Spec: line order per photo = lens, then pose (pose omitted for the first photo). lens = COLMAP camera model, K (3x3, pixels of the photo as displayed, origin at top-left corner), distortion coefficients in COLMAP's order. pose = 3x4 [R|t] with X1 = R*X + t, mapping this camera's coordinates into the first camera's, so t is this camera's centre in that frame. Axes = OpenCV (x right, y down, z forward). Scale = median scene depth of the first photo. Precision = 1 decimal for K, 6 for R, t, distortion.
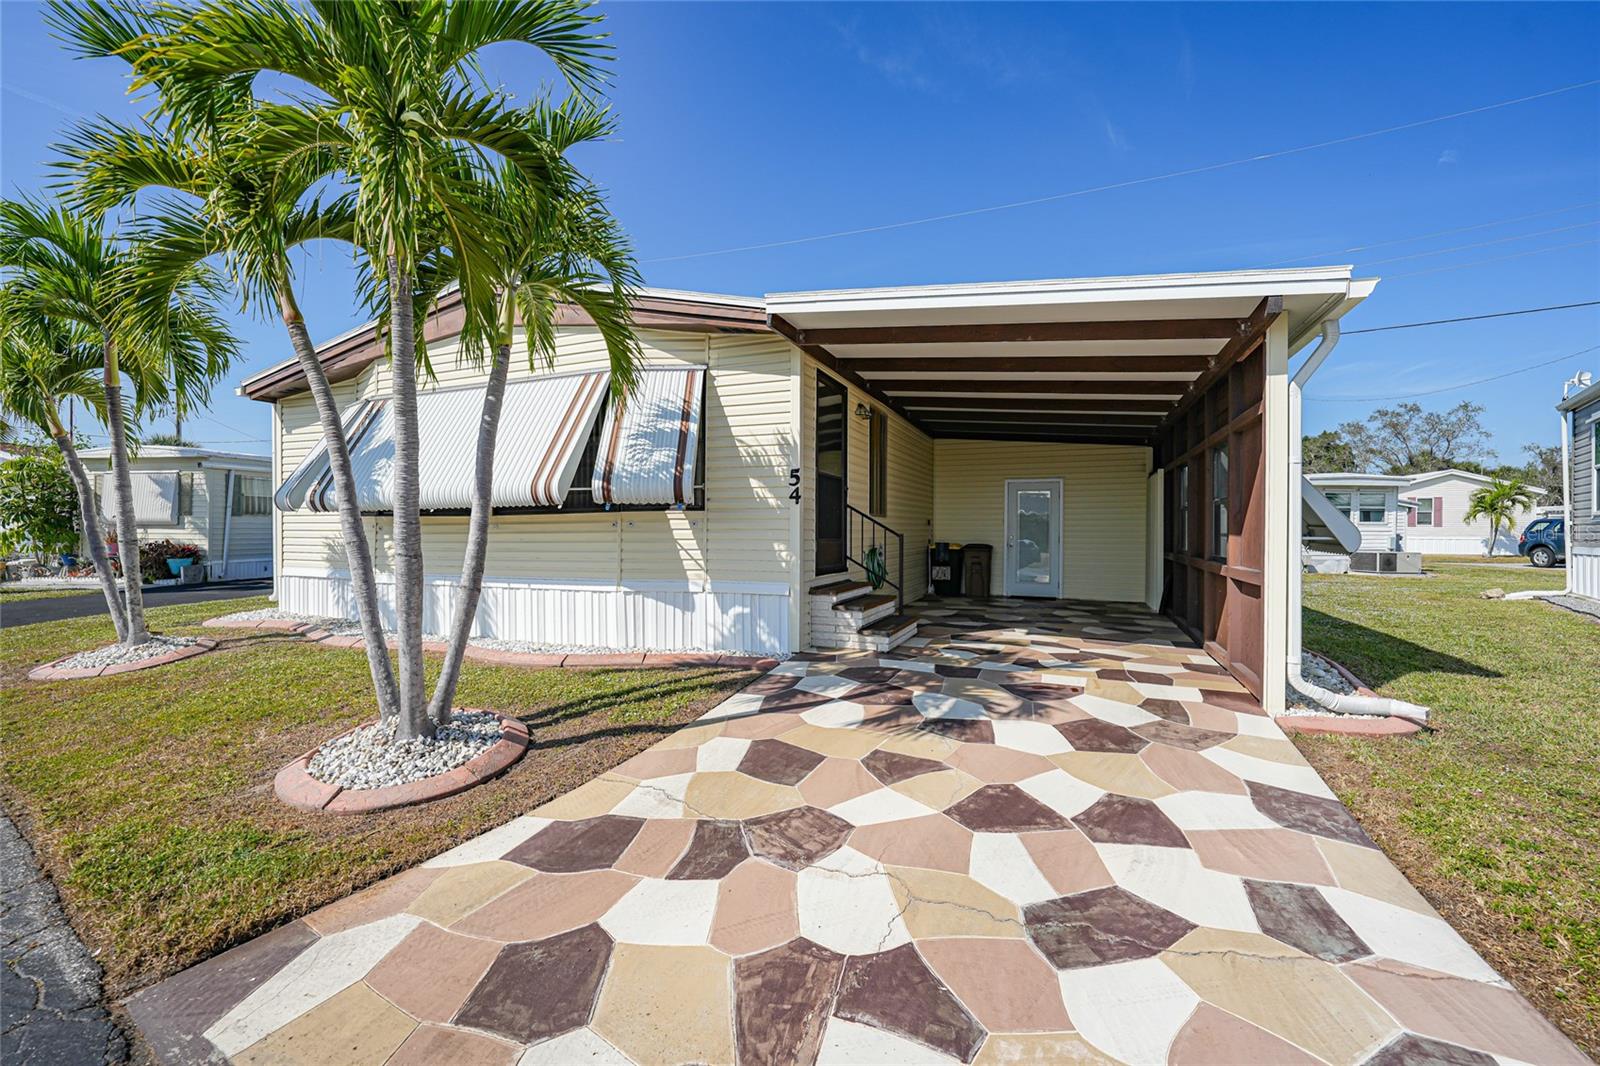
lens RADIAL K [[674.4, 0, 798.1], [0, 674.4, 533.3], [0, 0, 1]] dist [-0.000214, 0.000017]
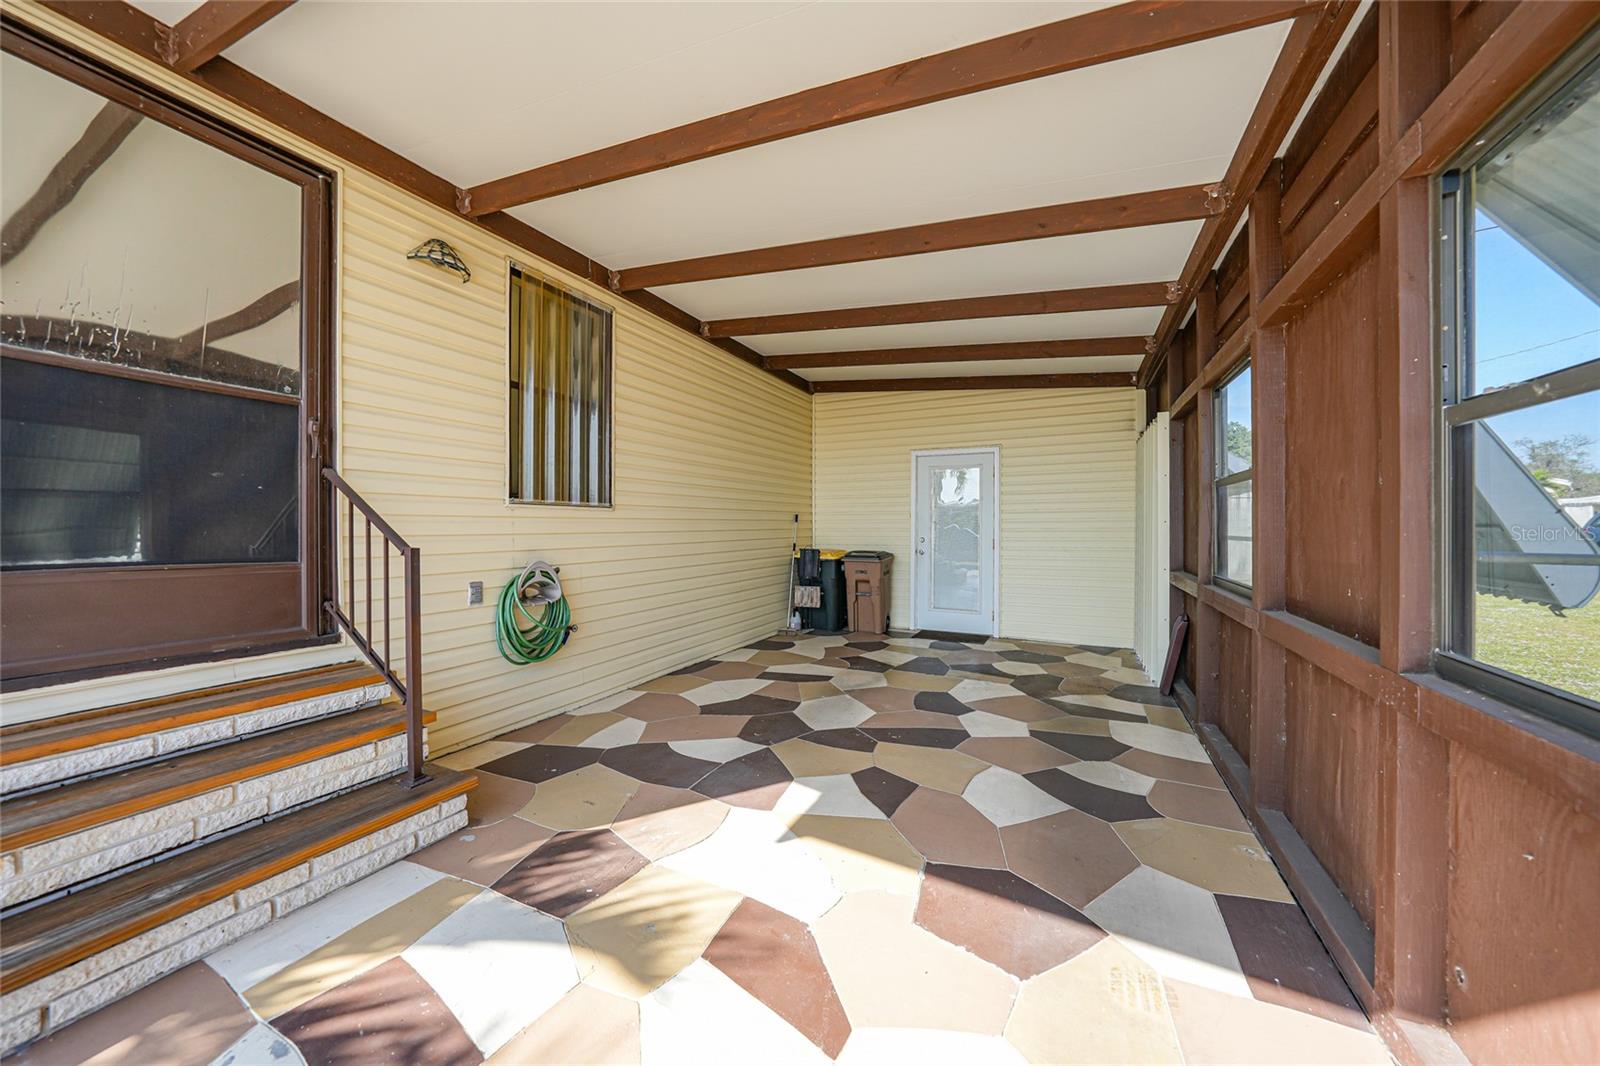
lens RADIAL K [[559.3, 0, 800.2], [0, 559.3, 530.3], [0, 0, 1]] dist [-0.006803, 0.000450]
pose [[0.997727, -0.005884, -0.067135, 0.241408], [0.006000, 0.999981, 0.001530, -0.004945], [0.067124, -0.001930, 0.997743, 0.465158]]
